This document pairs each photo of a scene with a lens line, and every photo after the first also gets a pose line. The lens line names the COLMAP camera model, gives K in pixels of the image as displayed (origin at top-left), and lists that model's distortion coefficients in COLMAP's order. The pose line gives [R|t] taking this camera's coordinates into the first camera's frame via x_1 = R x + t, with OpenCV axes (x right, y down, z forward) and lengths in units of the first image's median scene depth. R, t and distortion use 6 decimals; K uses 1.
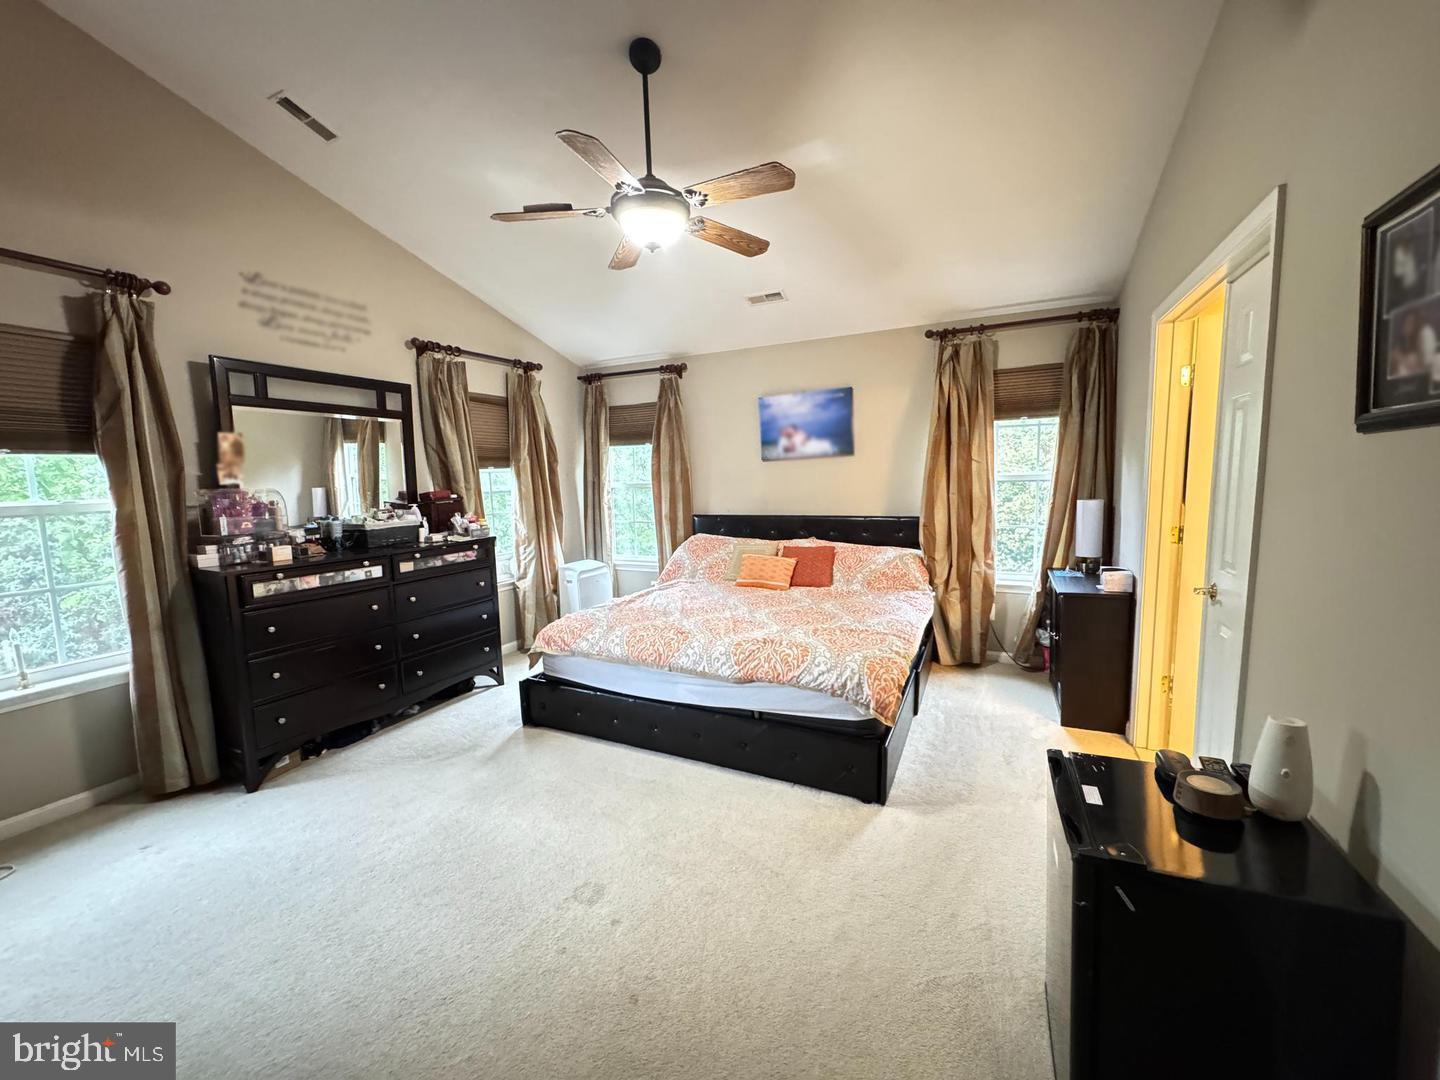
lens RADIAL K [[571.7, 0, 719.1], [0, 571.7, 541.3], [0, 0, 1]] dist [-0.001658, 0.000387]
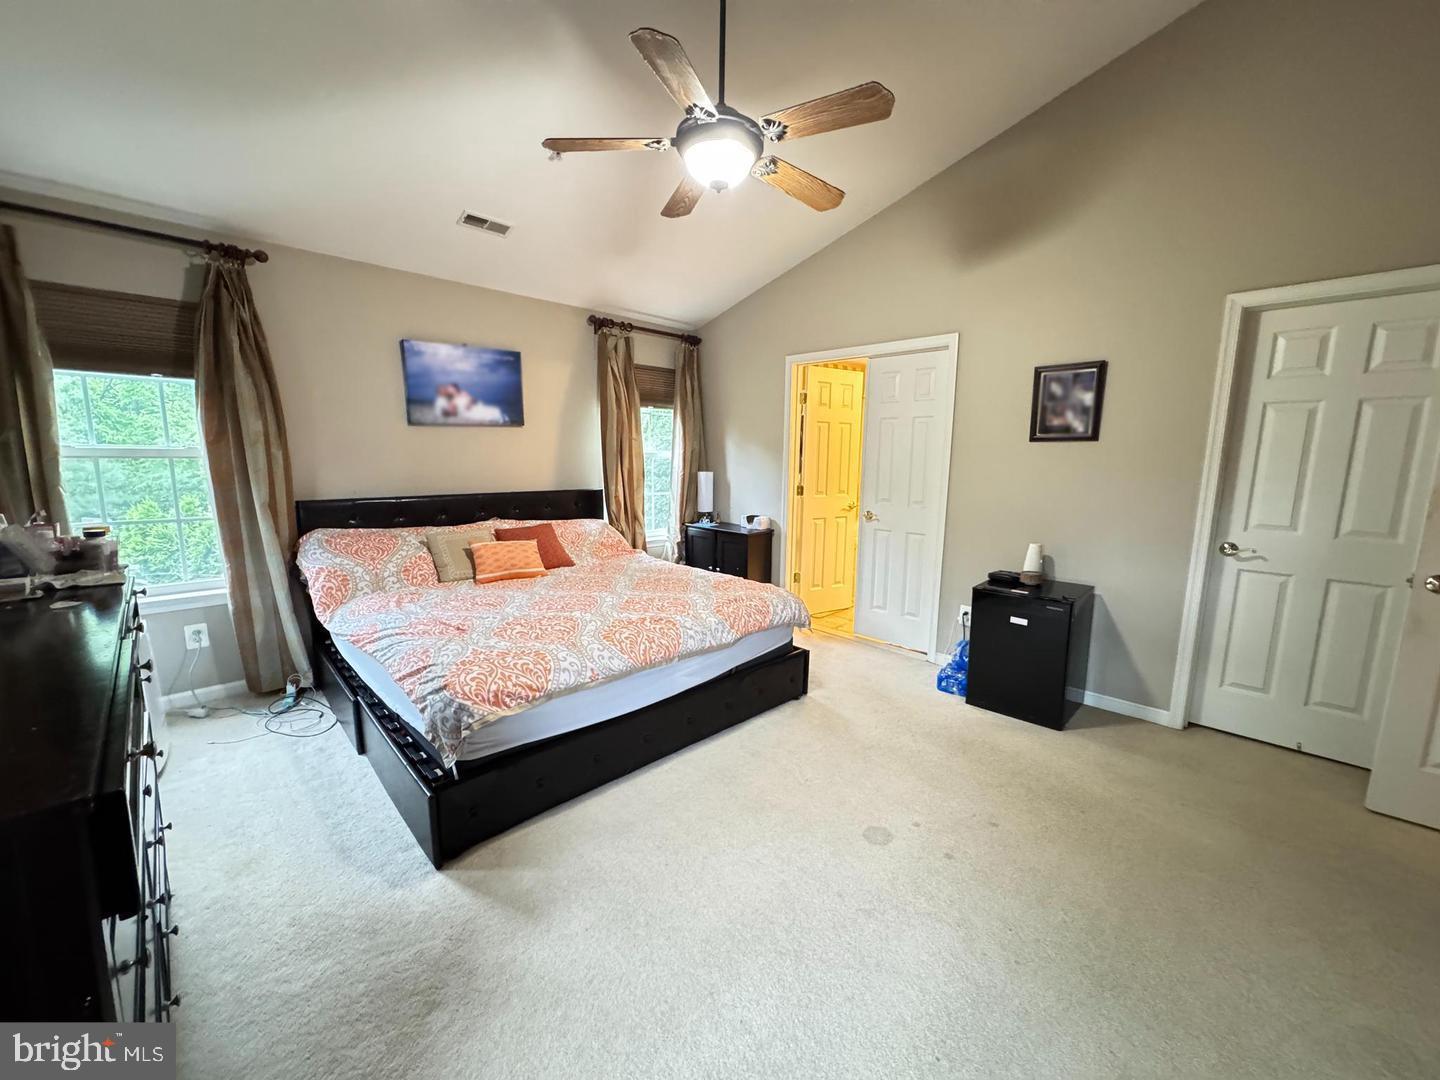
lens RADIAL K [[571.7, 0, 719.1], [0, 571.7, 541.3], [0, 0, 1]] dist [-0.001658, 0.000387]
pose [[0.339294, -0.117732, 0.933284, -0.559357], [0.084605, 0.991935, 0.094373, -0.025615], [-0.936868, 0.046940, 0.346519, 0.389989]]
